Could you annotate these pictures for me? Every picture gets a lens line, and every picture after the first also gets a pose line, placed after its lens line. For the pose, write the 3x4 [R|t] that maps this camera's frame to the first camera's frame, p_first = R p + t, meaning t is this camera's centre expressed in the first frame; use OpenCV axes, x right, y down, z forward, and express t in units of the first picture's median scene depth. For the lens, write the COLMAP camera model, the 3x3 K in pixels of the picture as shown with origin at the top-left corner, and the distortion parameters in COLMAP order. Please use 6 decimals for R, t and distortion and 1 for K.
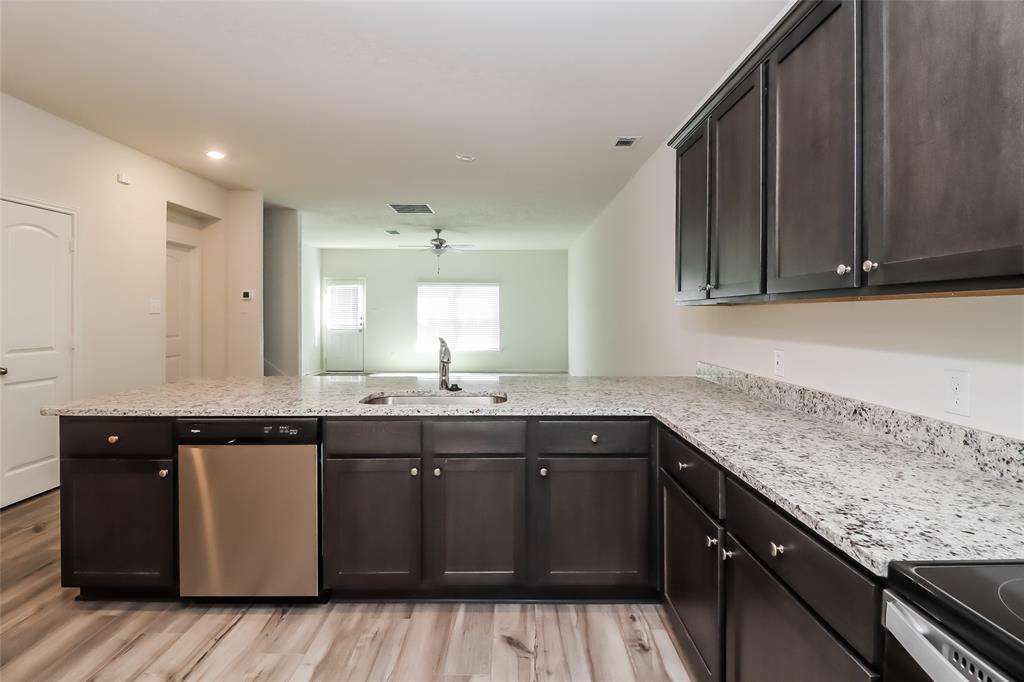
lens RADIAL K [[484.5, 0, 509.7], [0, 484.5, 318.8], [0, 0, 1]] dist [0.000698, -0.000006]
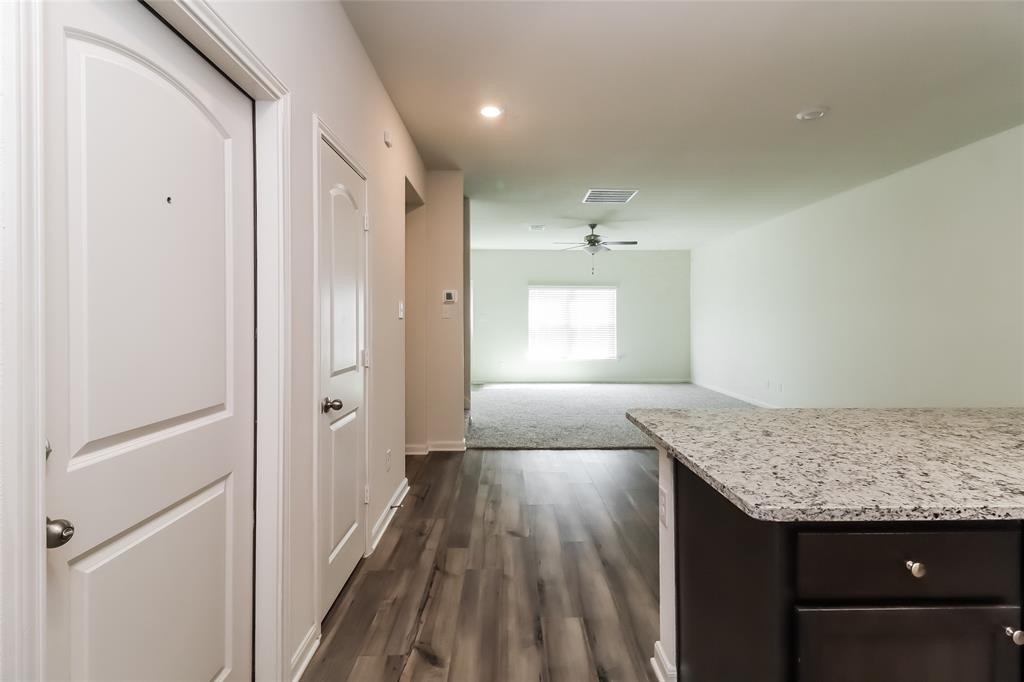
lens RADIAL K [[473.3, 0, 516.6], [0, 473.3, 323.4], [0, 0, 1]] dist [-0.001014, -0.000130]
pose [[0.999462, -0.003939, 0.032561, -0.317218], [0.004041, 0.999987, -0.003066, -0.000402], [-0.032548, 0.003196, 0.999465, 0.135573]]
